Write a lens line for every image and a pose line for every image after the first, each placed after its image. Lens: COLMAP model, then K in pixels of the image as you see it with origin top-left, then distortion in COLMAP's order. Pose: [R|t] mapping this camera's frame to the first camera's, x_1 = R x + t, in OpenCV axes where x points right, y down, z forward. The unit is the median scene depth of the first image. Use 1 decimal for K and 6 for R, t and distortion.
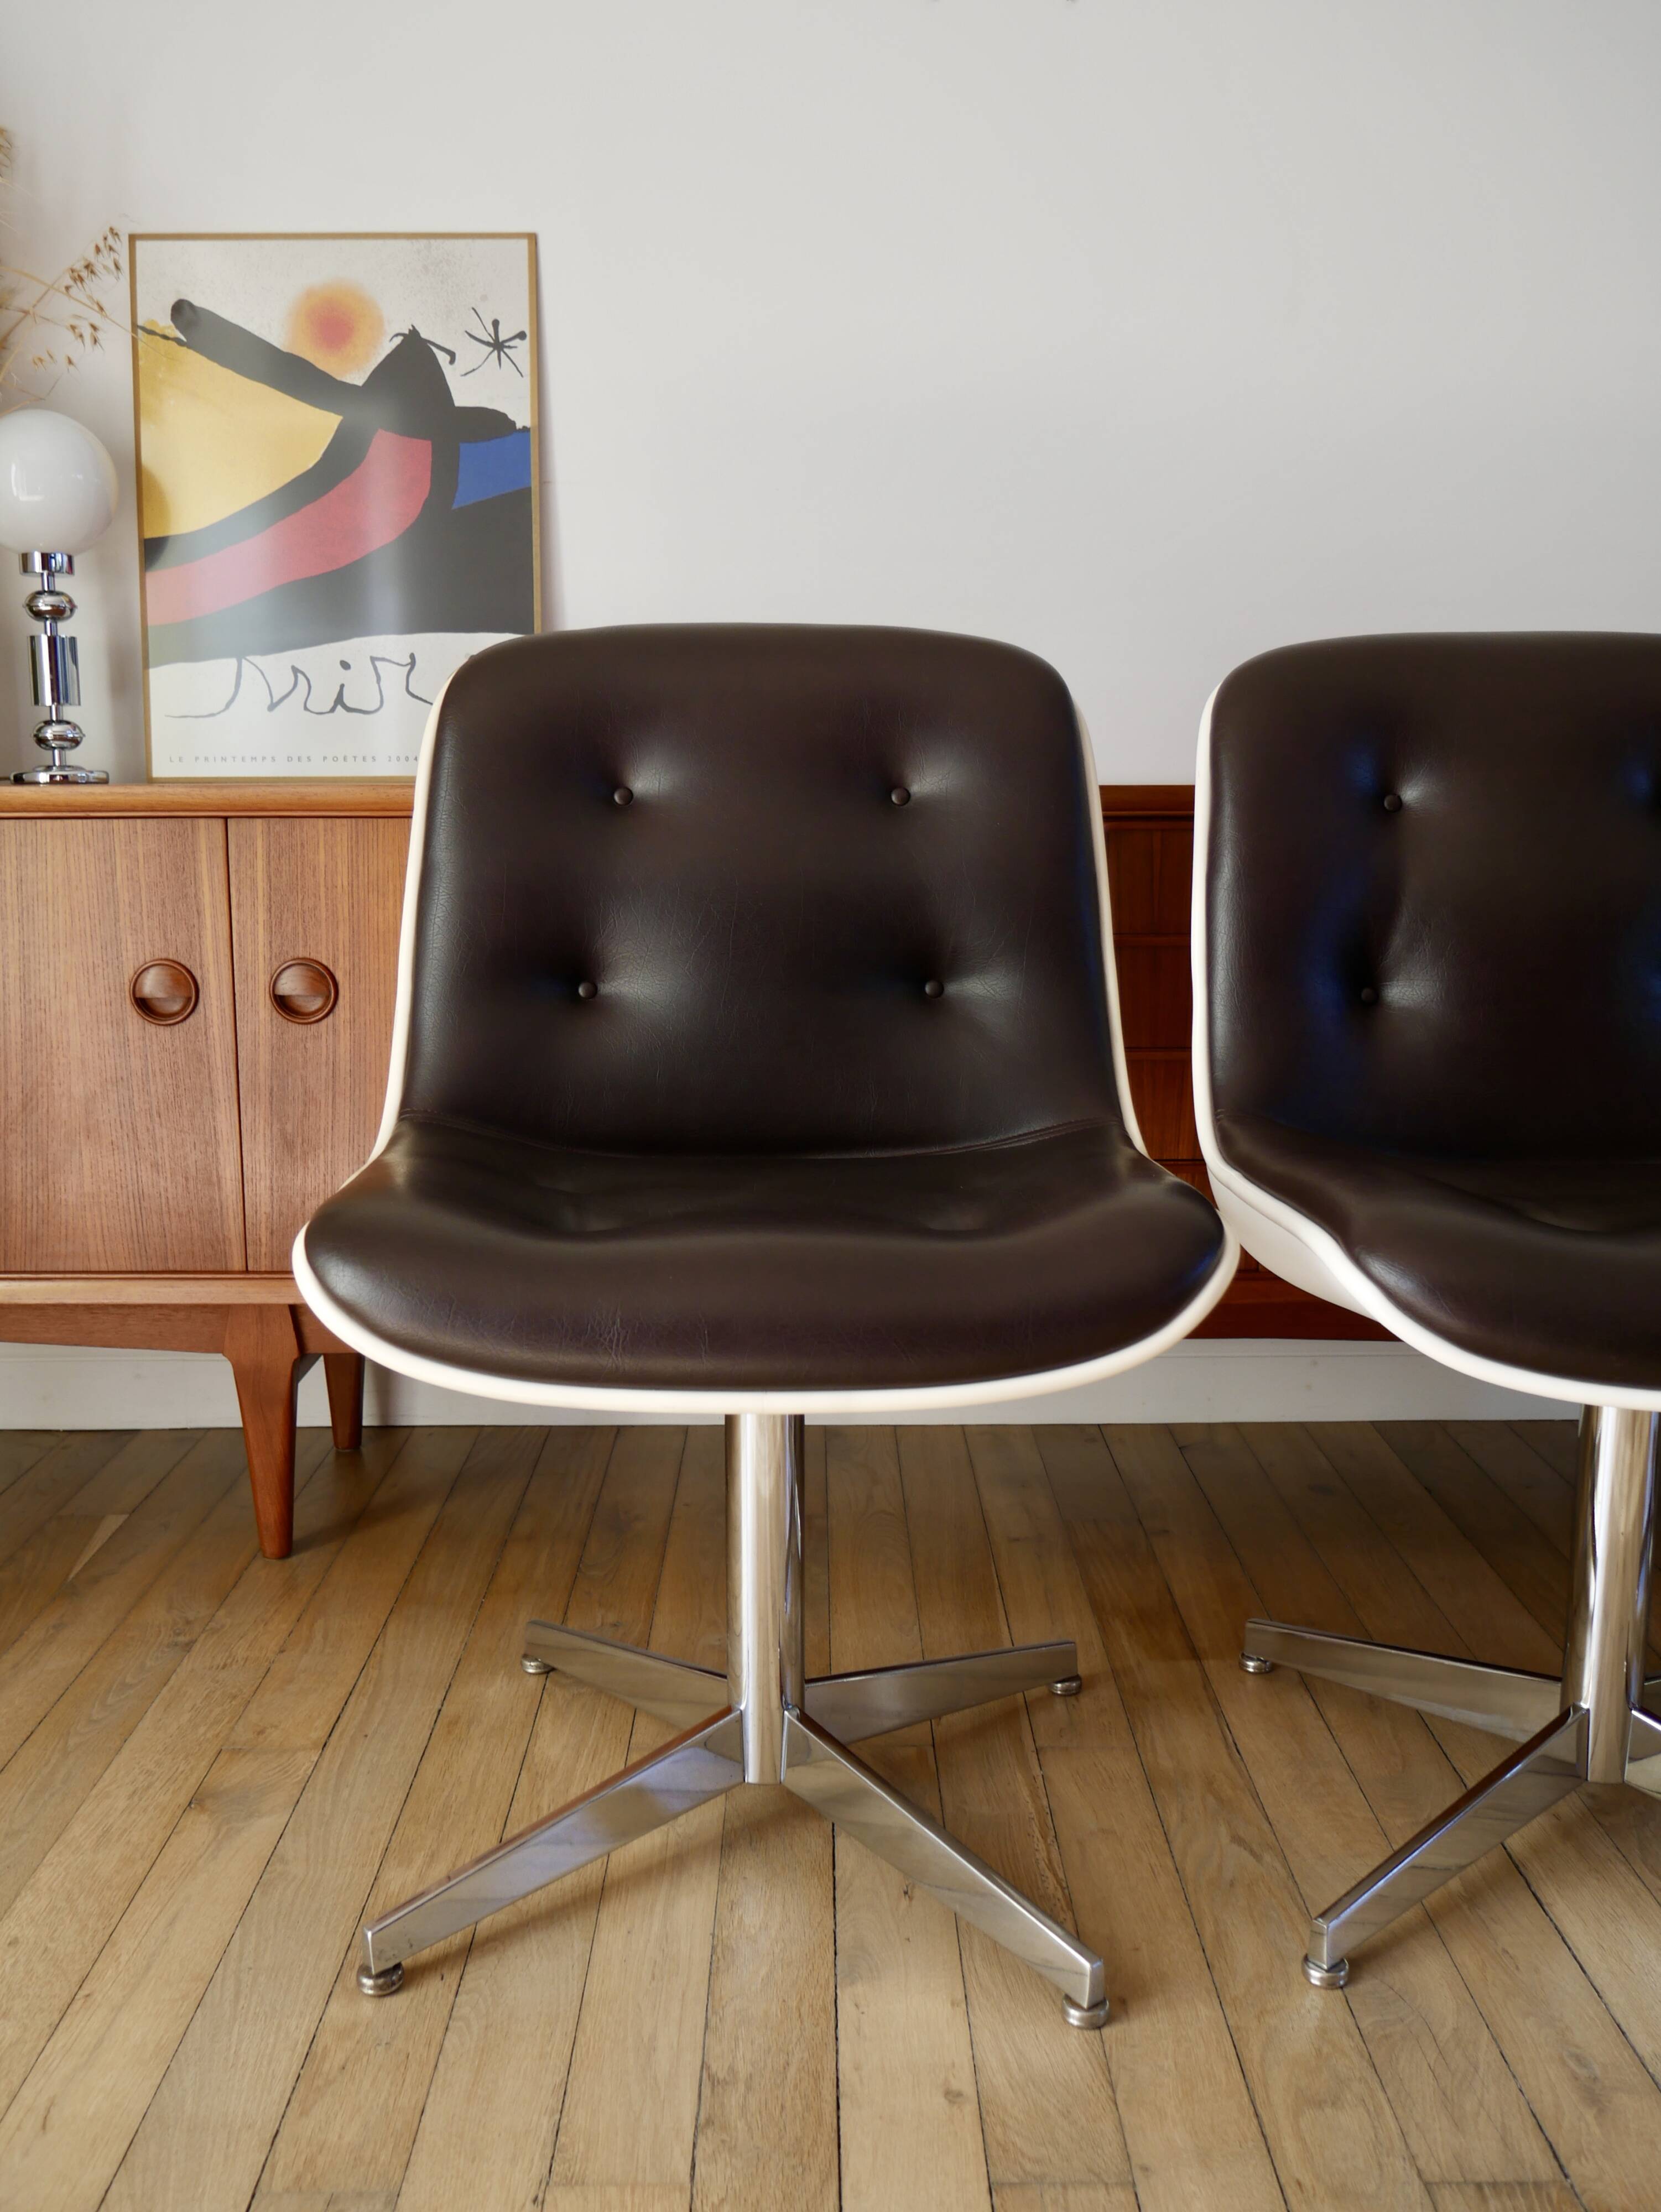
lens RADIAL K [[1994.8, 0, 837.1], [0, 1994.8, 1110.0], [0, 0, 1]] dist [-0.023999, 0.003865]
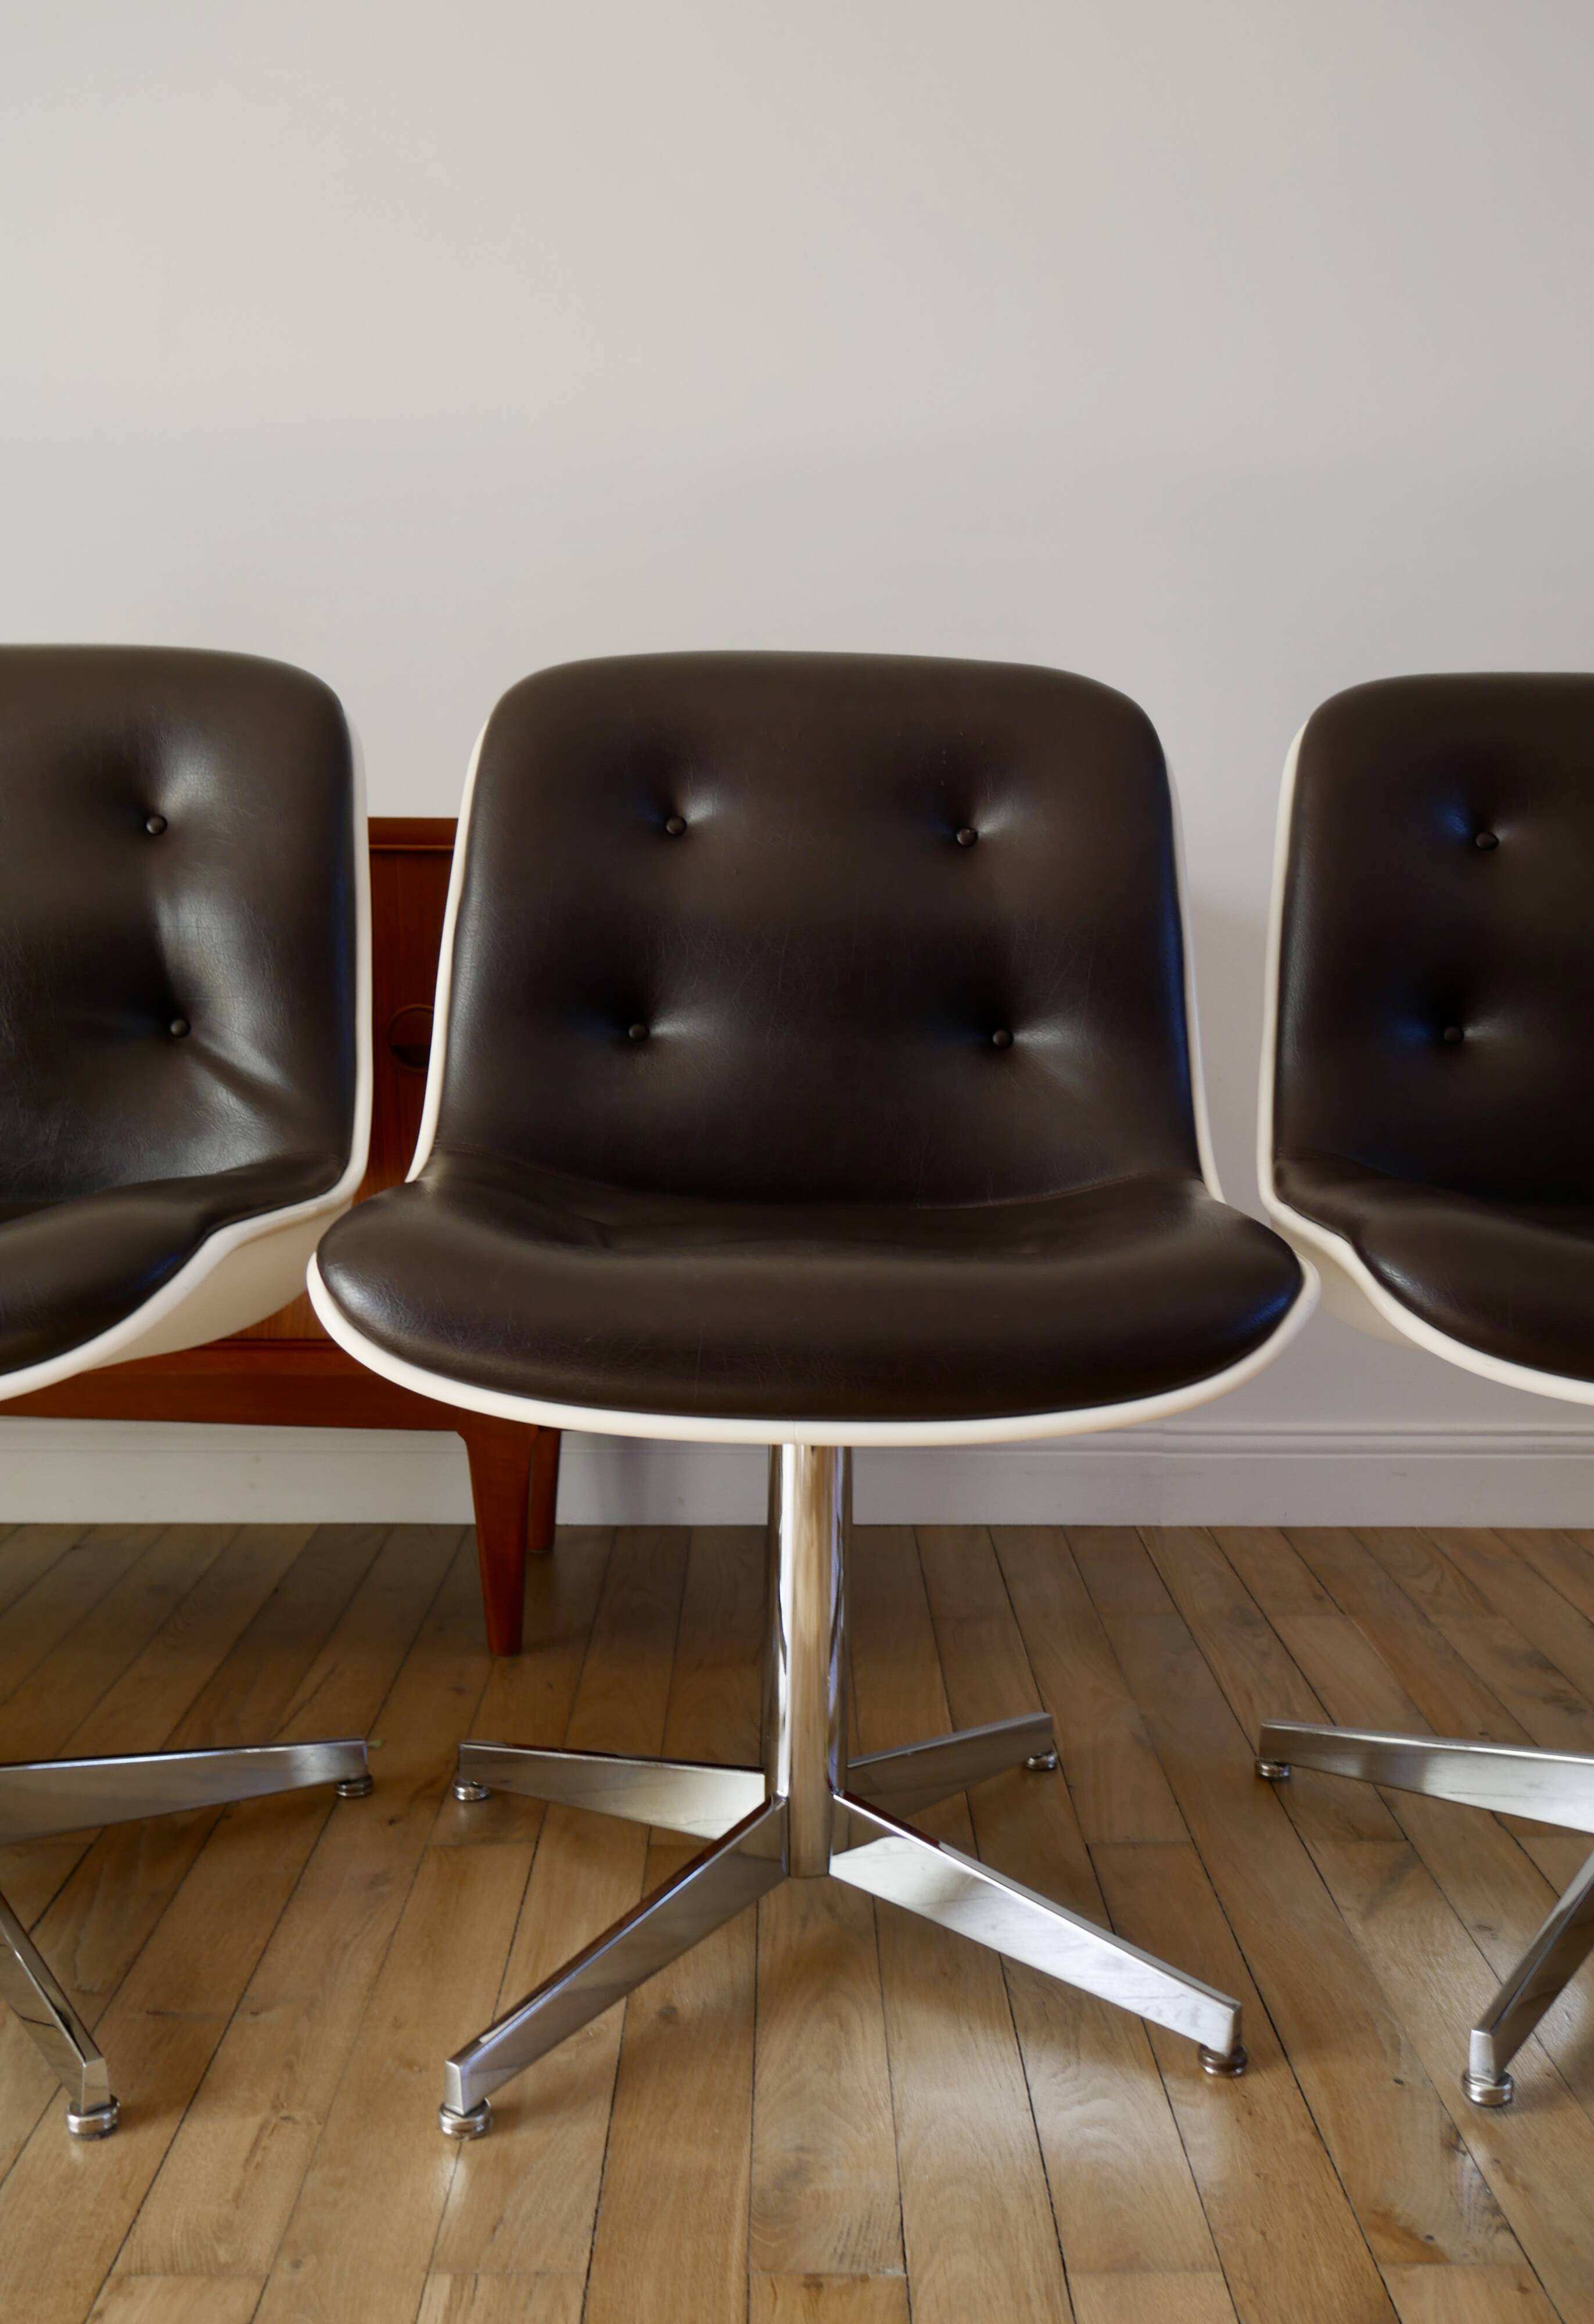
lens RADIAL K [[2142.0, 0, 886.5], [0, 2142.0, 1195.6], [0, 0, 1]] dist [-0.019737, -0.002995]
pose [[0.999204, 0.013276, 0.037630, 0.774239], [-0.012241, 0.999544, -0.027603, 0.046036], [-0.037979, 0.027121, 0.998910, -0.005419]]
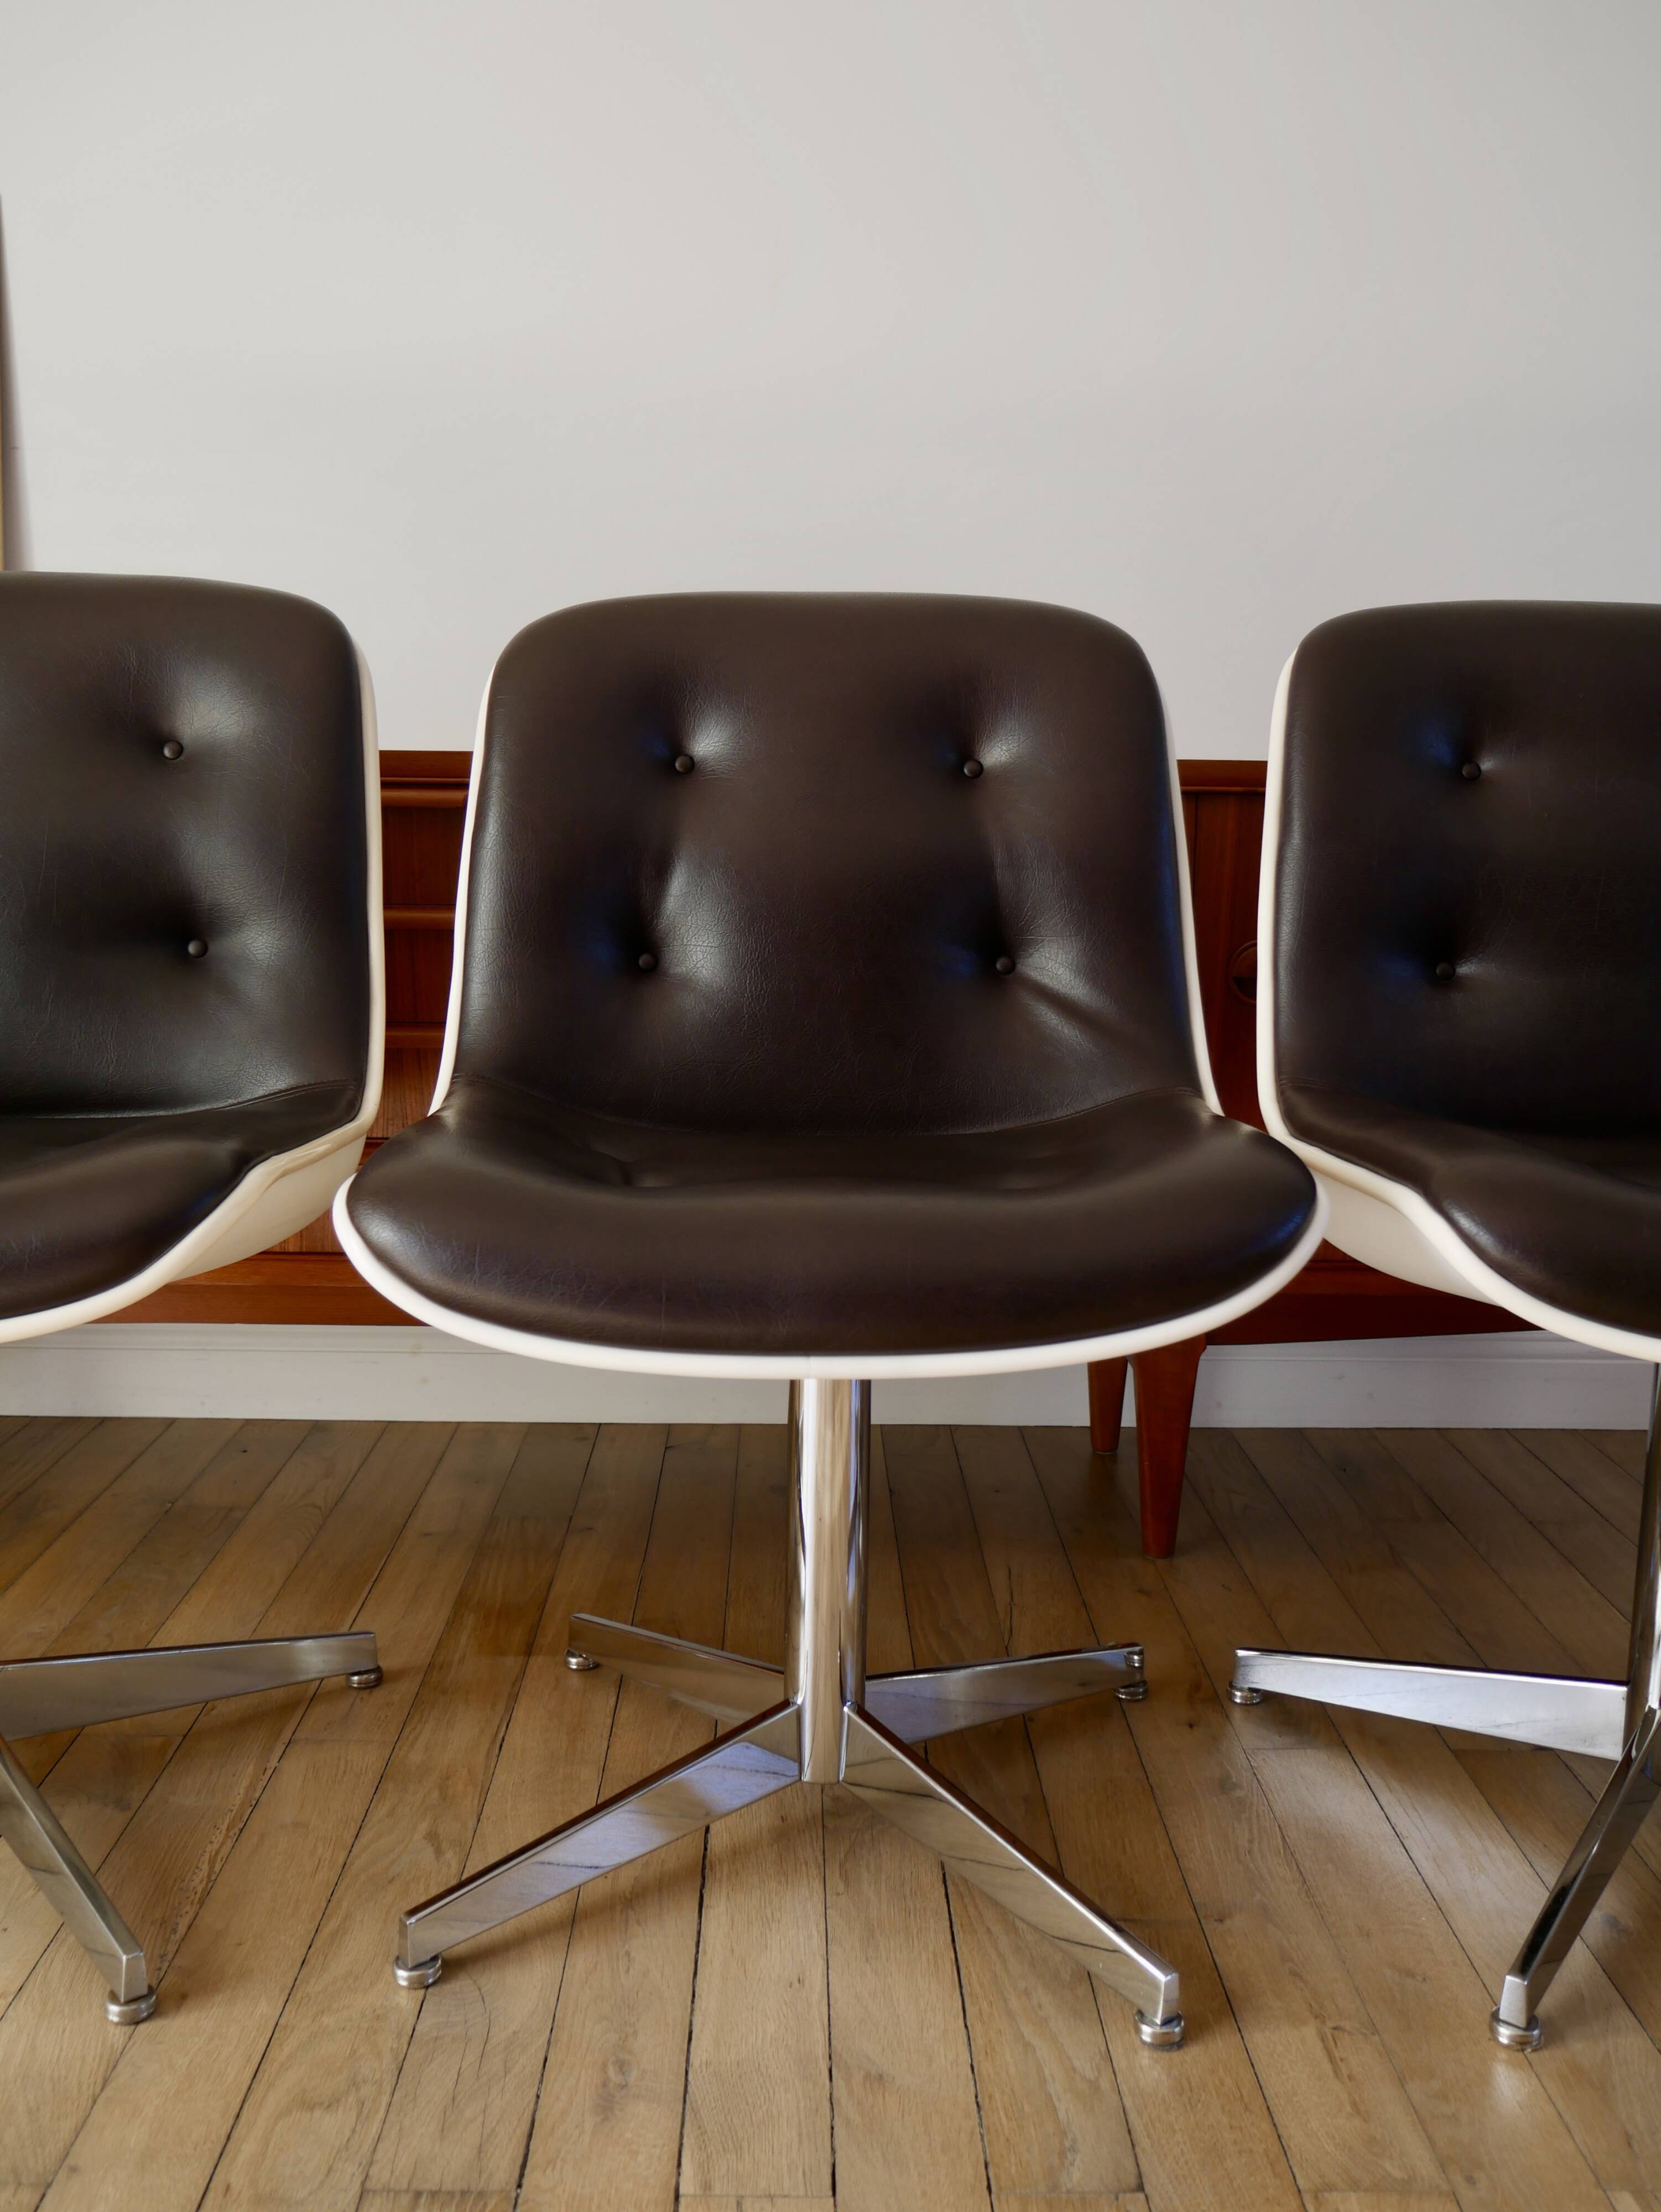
lens RADIAL K [[1997.7, 0, 828.8], [0, 1997.7, 1107.7], [0, 0, 1]] dist [-0.020089, 0.006196]
pose [[0.999869, 0.014106, 0.007989, 0.367121], [-0.013959, 0.999739, -0.018091, 0.031234], [-0.008242, 0.017977, 0.999804, 0.034506]]
